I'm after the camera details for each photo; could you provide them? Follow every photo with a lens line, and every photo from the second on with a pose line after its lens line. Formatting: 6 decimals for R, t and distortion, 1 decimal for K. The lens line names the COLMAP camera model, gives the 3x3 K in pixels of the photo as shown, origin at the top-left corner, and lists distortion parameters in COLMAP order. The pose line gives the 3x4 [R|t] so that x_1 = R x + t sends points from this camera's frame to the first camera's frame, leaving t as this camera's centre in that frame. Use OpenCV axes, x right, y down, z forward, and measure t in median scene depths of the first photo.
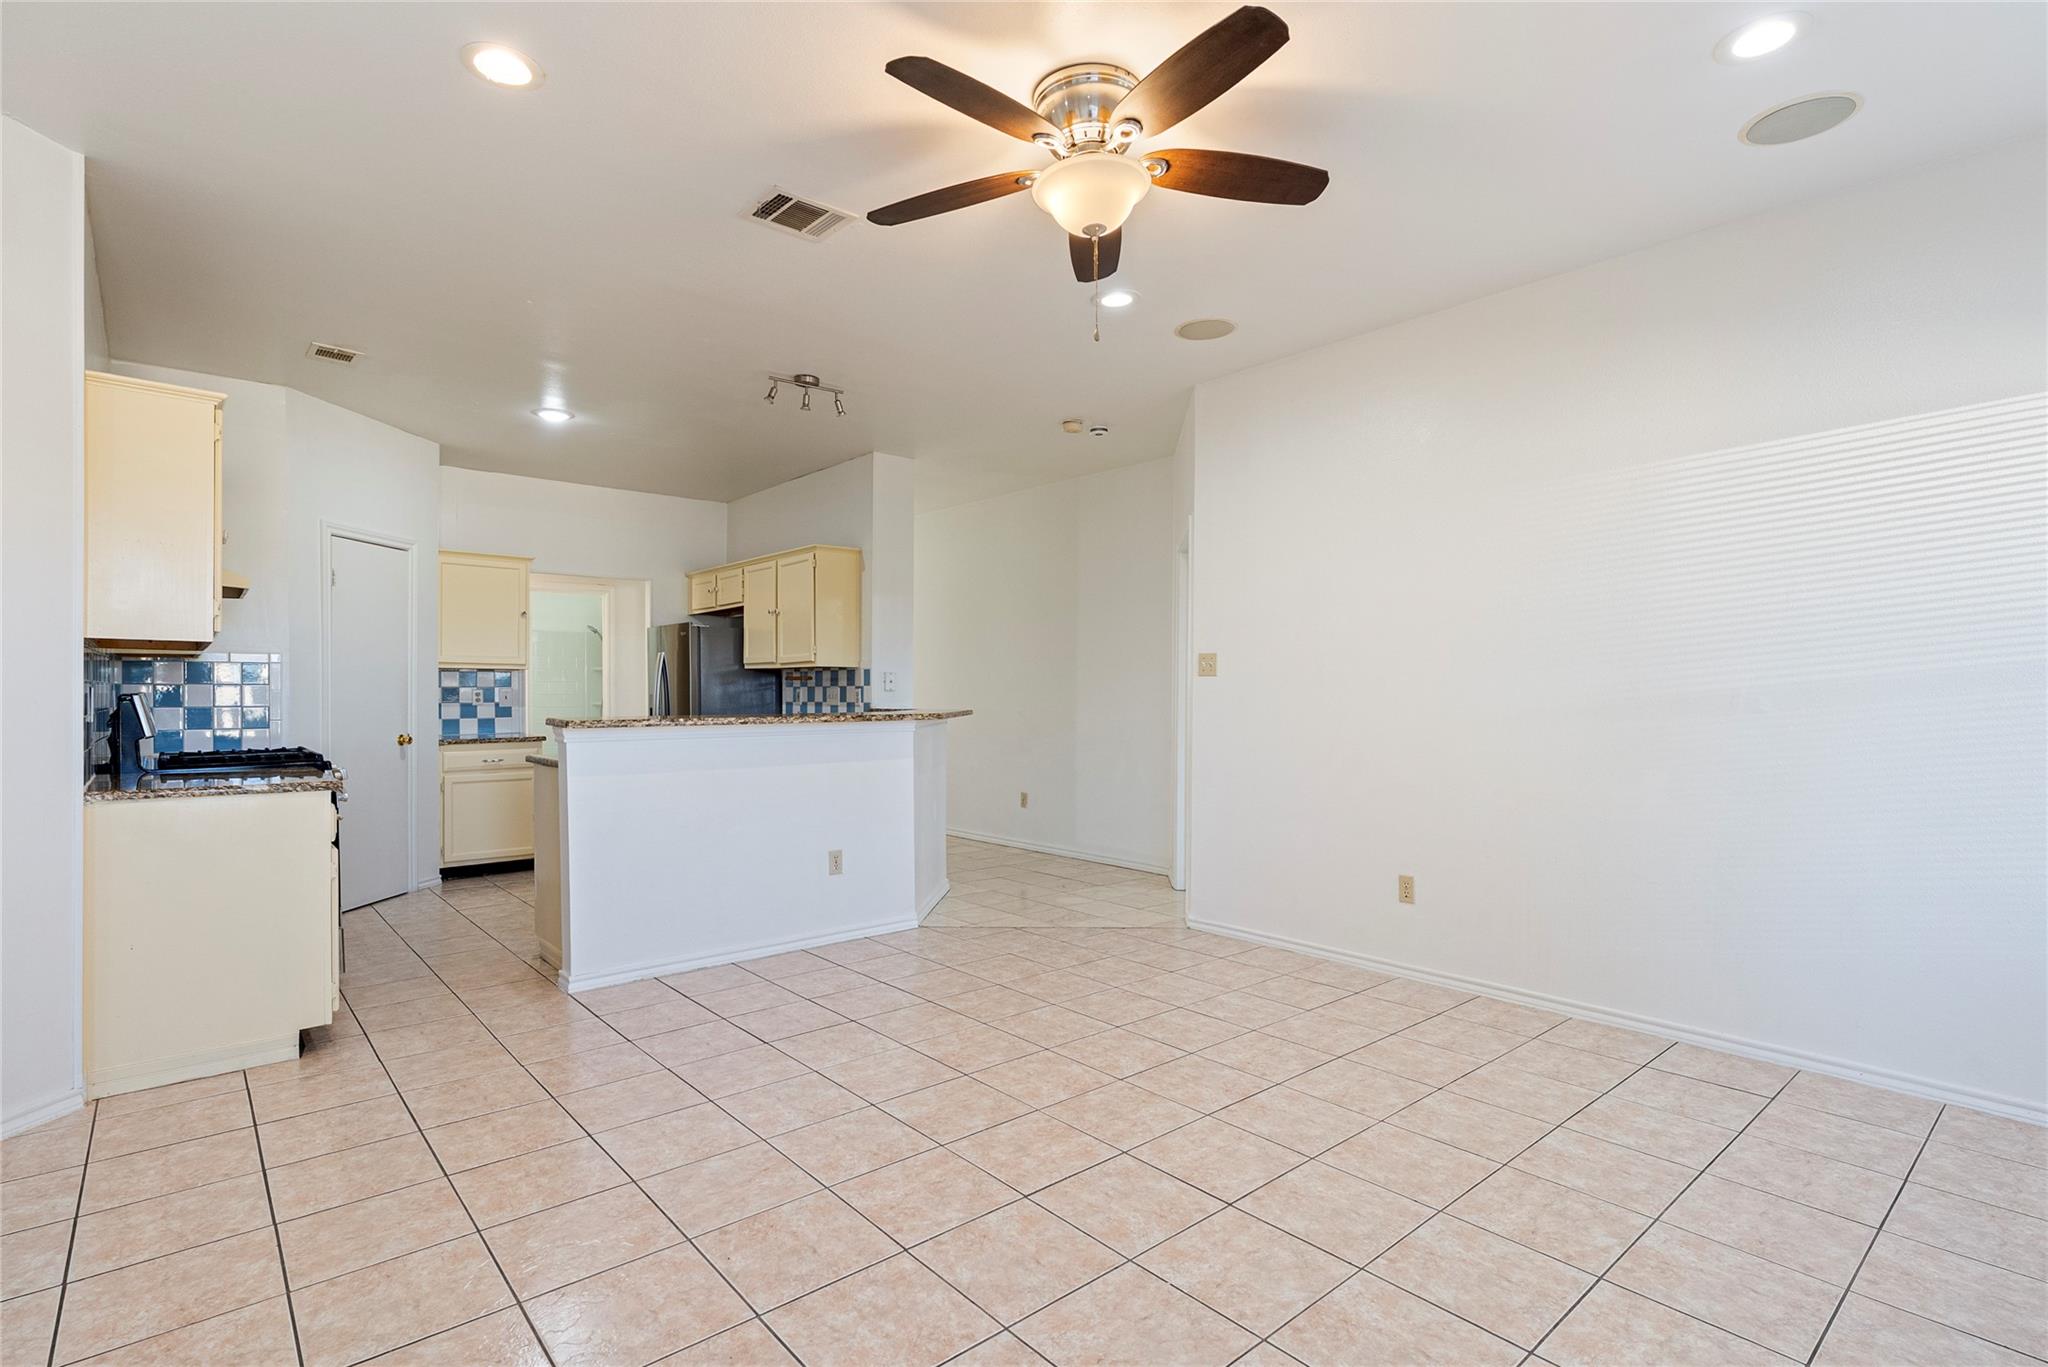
lens RADIAL K [[971.7, 0, 1028.0], [0, 971.7, 697.2], [0, 0, 1]] dist [-0.002688, -0.000216]
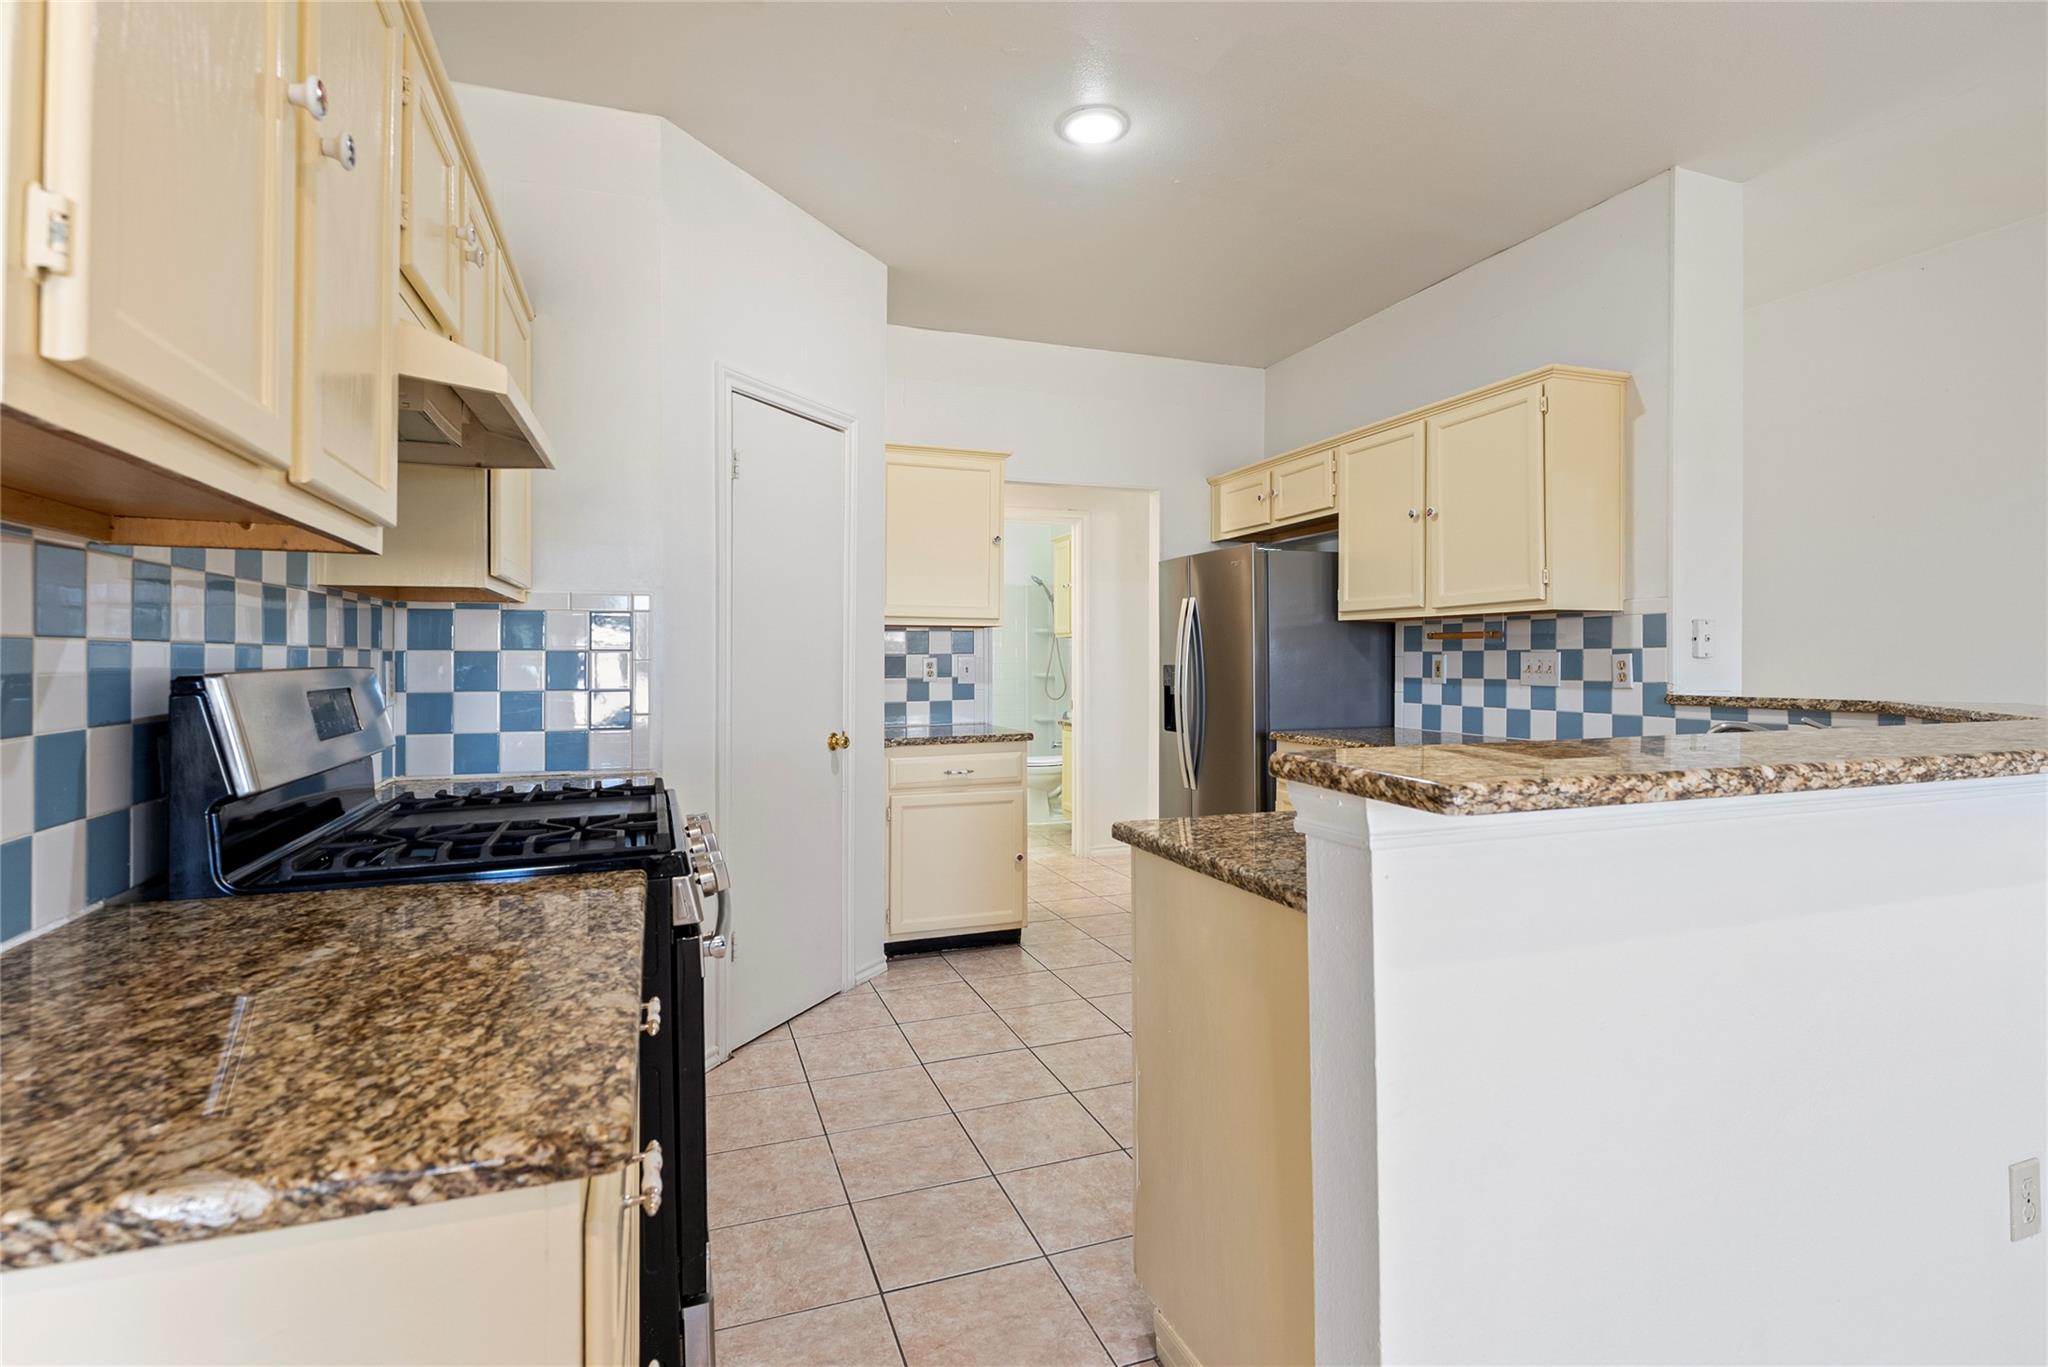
lens RADIAL K [[971.7, 0, 1040.4], [0, 971.7, 650.0], [0, 0, 1]] dist [-0.002688, -0.000216]
pose [[0.939486, -0.005638, -0.342542, -0.277113], [0.000093, 0.999869, -0.016202, -0.002624], [0.342589, 0.015190, 0.939363, 0.415222]]
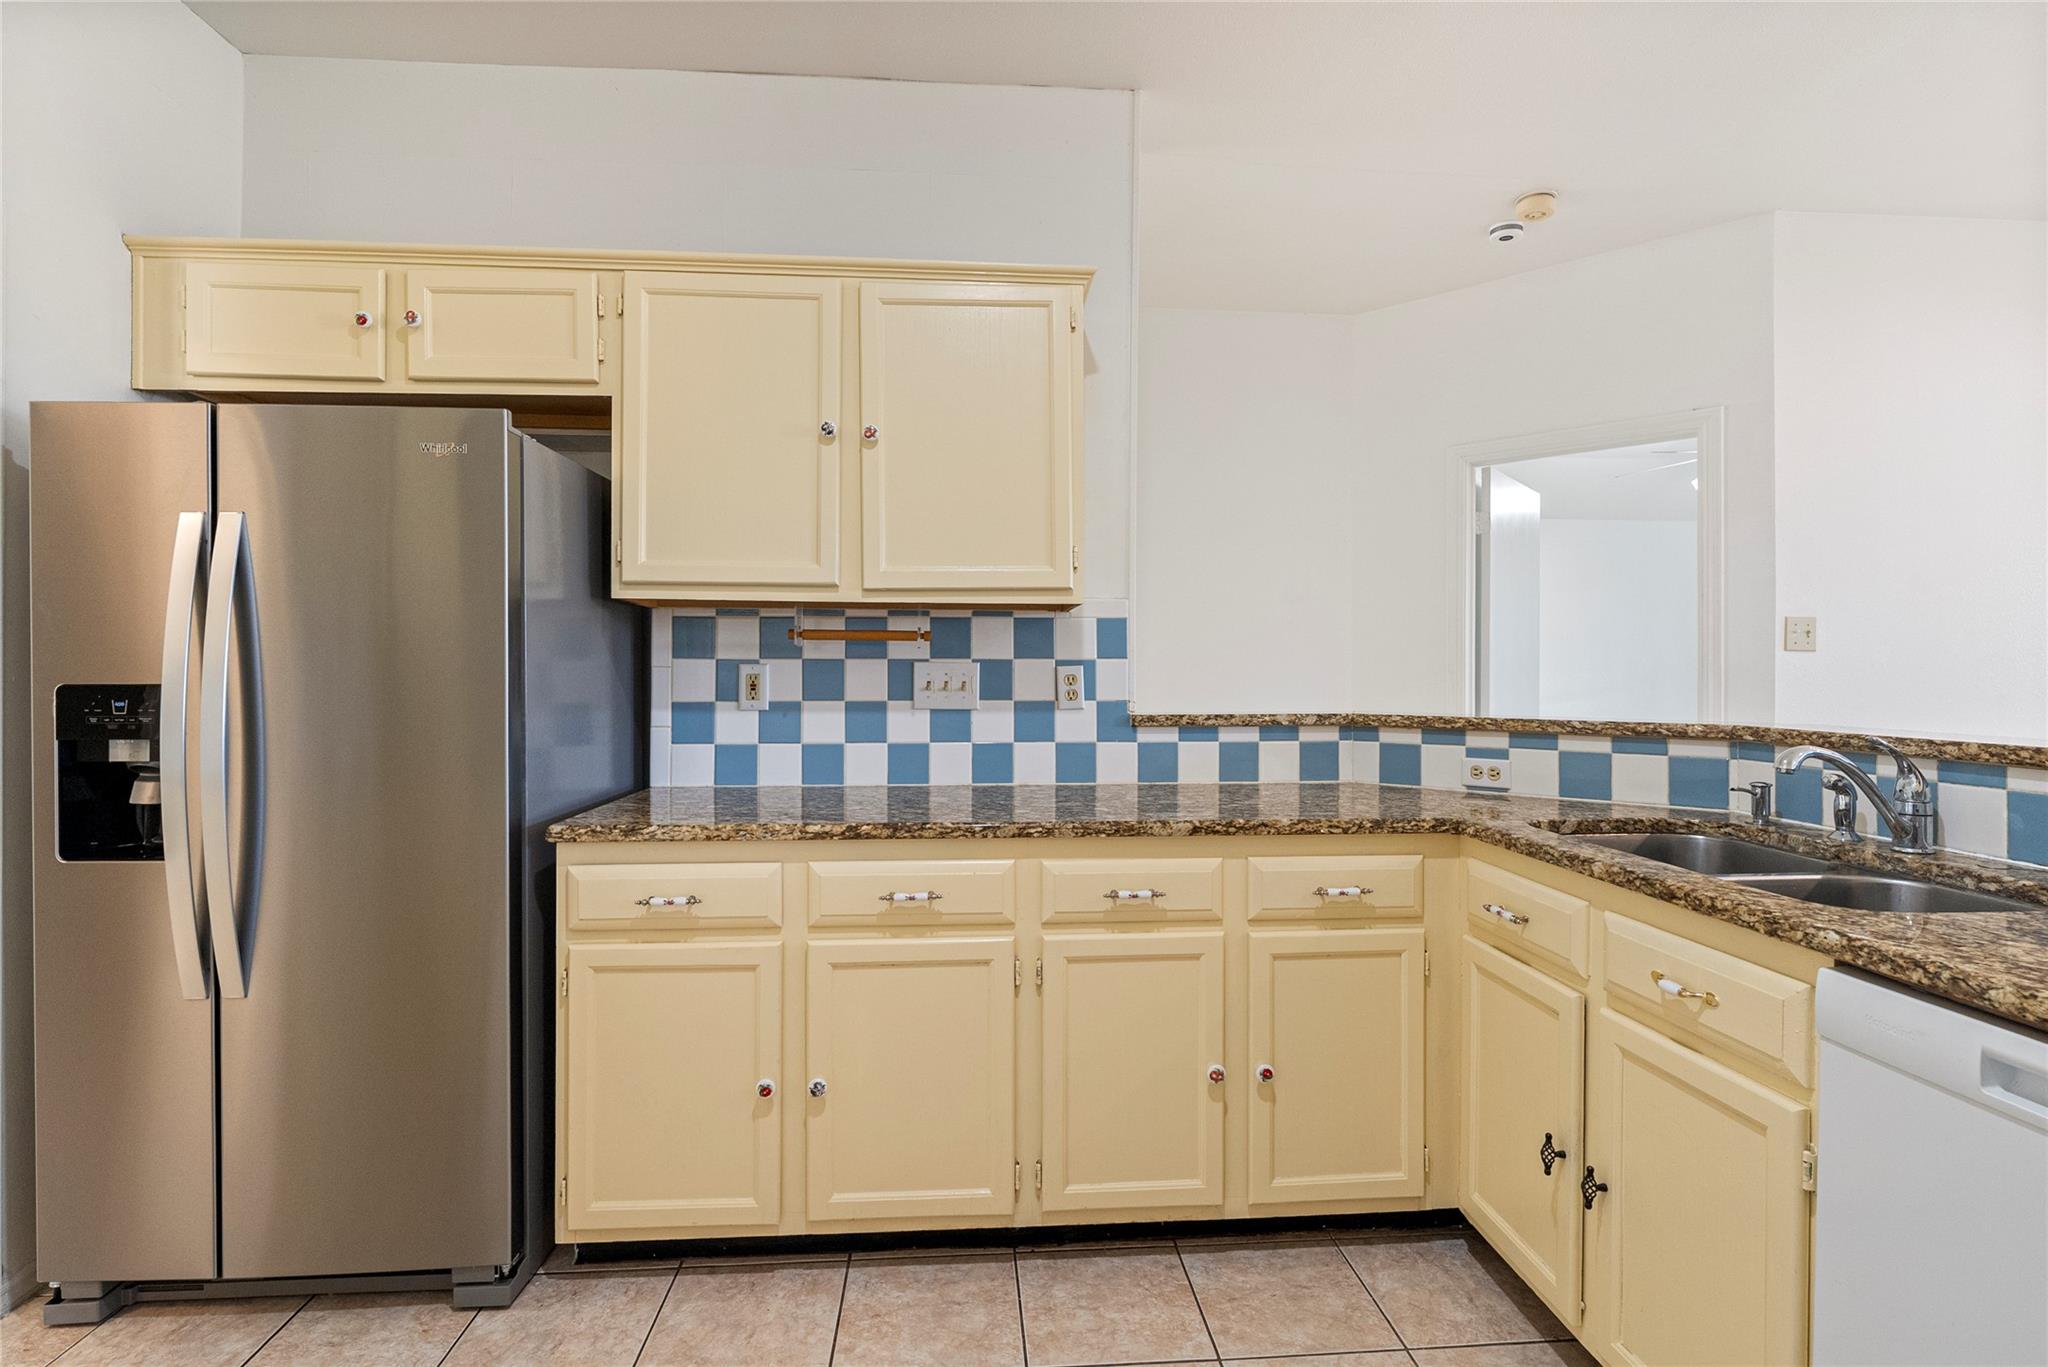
lens RADIAL K [[971.7, 0, 1021.2], [0, 971.7, 677.7], [0, 0, 1]] dist [-0.002688, -0.000216]
pose [[0.597950, -0.001797, 0.801532, -0.493262], [0.003572, 0.999994, -0.000422, -0.003708], [-0.801526, 0.003115, 0.597952, 0.754021]]
